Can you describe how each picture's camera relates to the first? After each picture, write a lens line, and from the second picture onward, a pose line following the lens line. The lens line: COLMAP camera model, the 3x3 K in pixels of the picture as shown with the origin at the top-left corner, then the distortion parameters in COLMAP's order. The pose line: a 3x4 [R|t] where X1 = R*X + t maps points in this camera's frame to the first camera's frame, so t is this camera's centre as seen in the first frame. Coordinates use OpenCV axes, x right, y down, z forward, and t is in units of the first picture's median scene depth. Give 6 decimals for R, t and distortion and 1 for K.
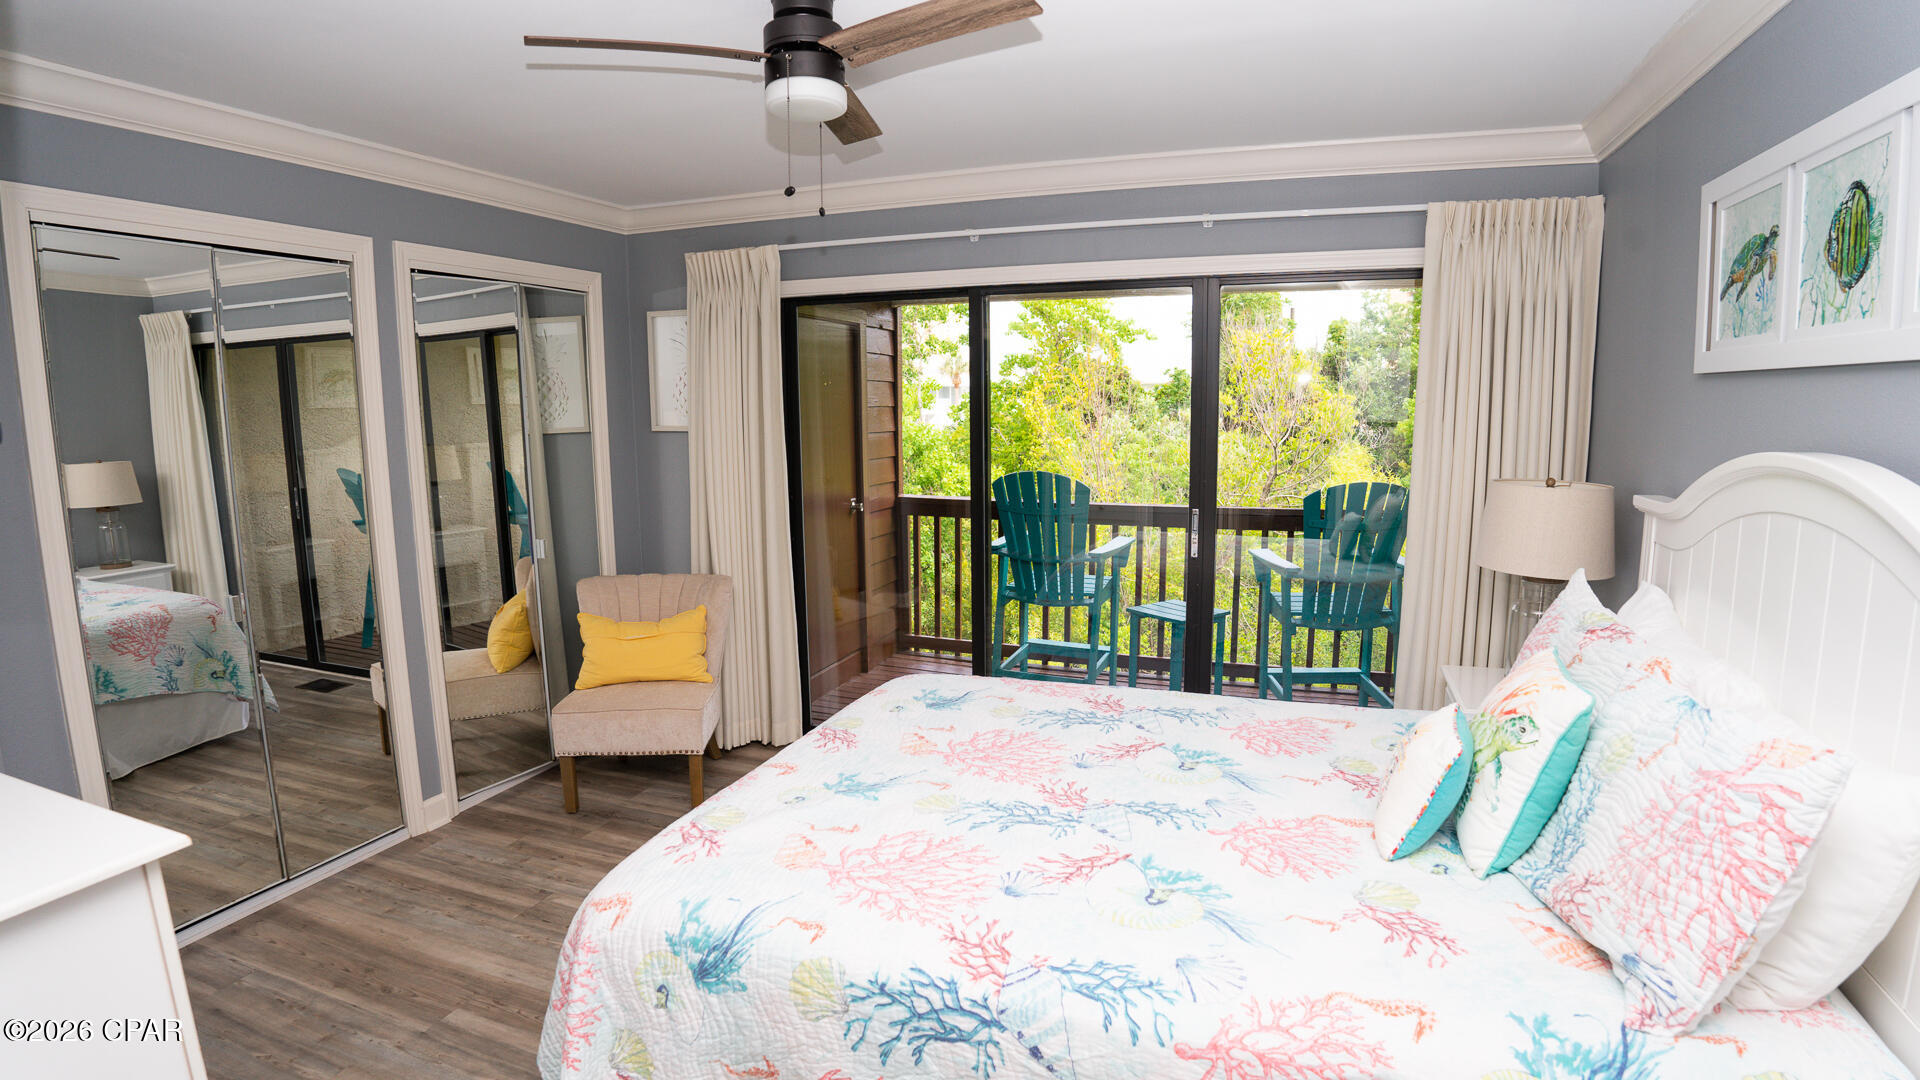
lens RADIAL K [[940.1, 0, 959.0], [0, 940.1, 536.6], [0, 0, 1]] dist [-0.104972, 0.021900]
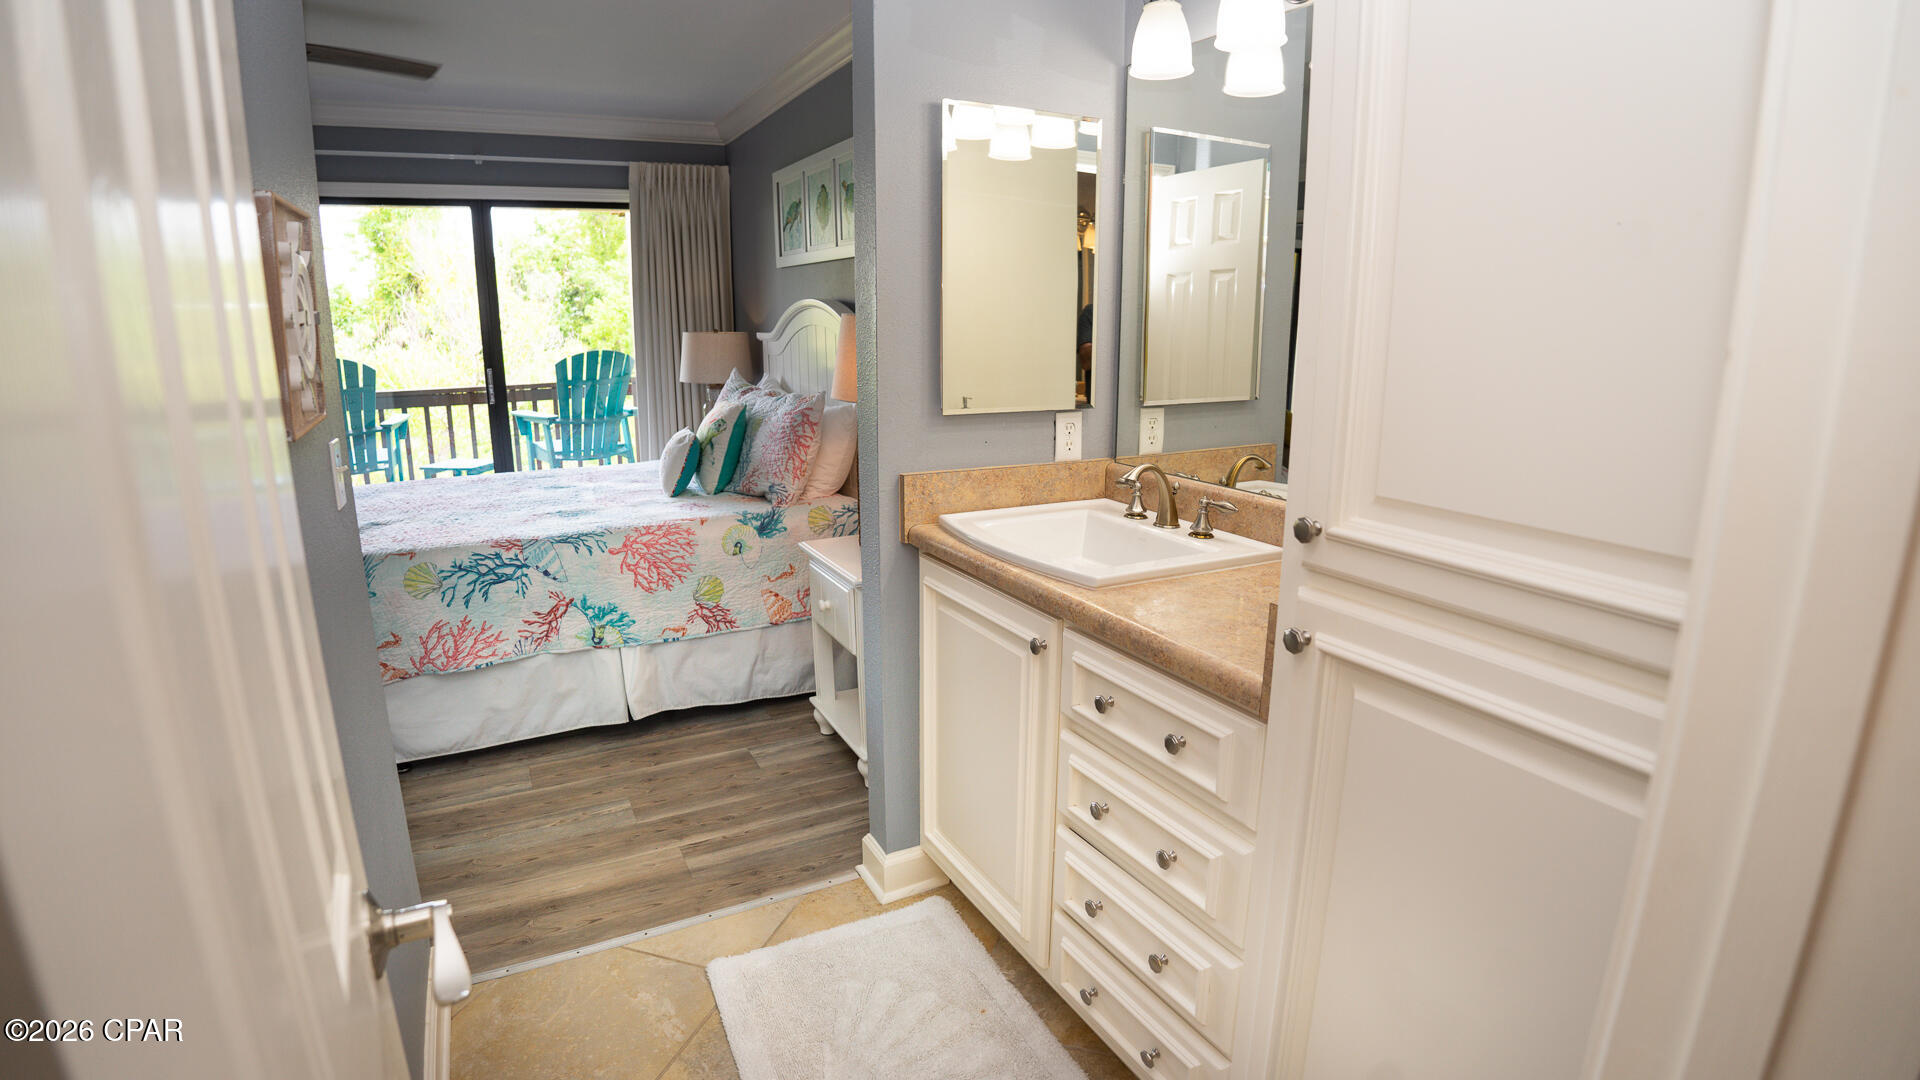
lens RADIAL K [[940.1, 0, 965.8], [0, 940.1, 537.7], [0, 0, 1]] dist [-0.104972, 0.021900]
pose [[0.664775, -0.164417, 0.728726, -0.489426], [0.097666, 0.986235, 0.133422, 0.170330], [-0.740632, -0.017524, 0.671682, -0.708840]]
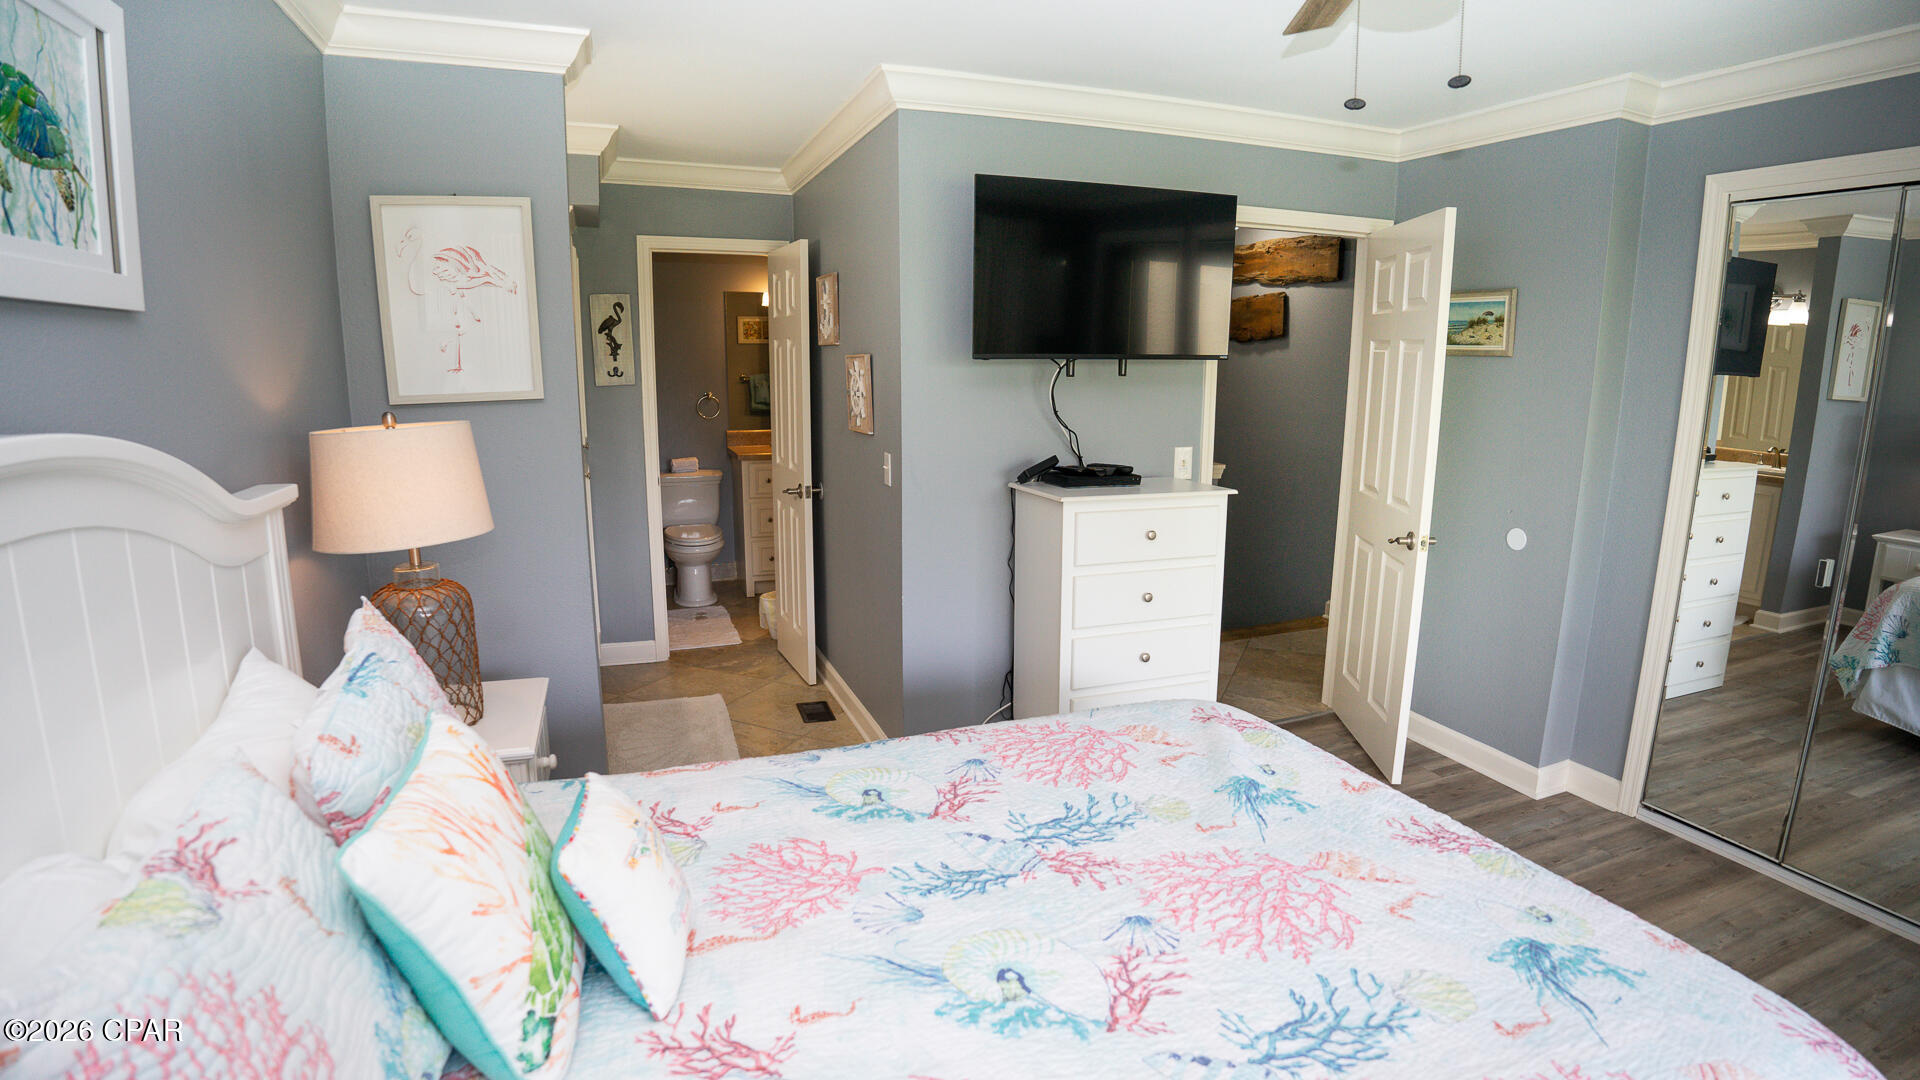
lens RADIAL K [[940.1, 0, 962.6], [0, 940.1, 550.5], [0, 0, 1]] dist [-0.104972, 0.021900]
pose [[-0.752558, 0.138718, -0.643750, 0.571673], [-0.091288, 0.946148, 0.310598, -0.175406], [0.652168, 0.292510, -0.699368, 1.237256]]
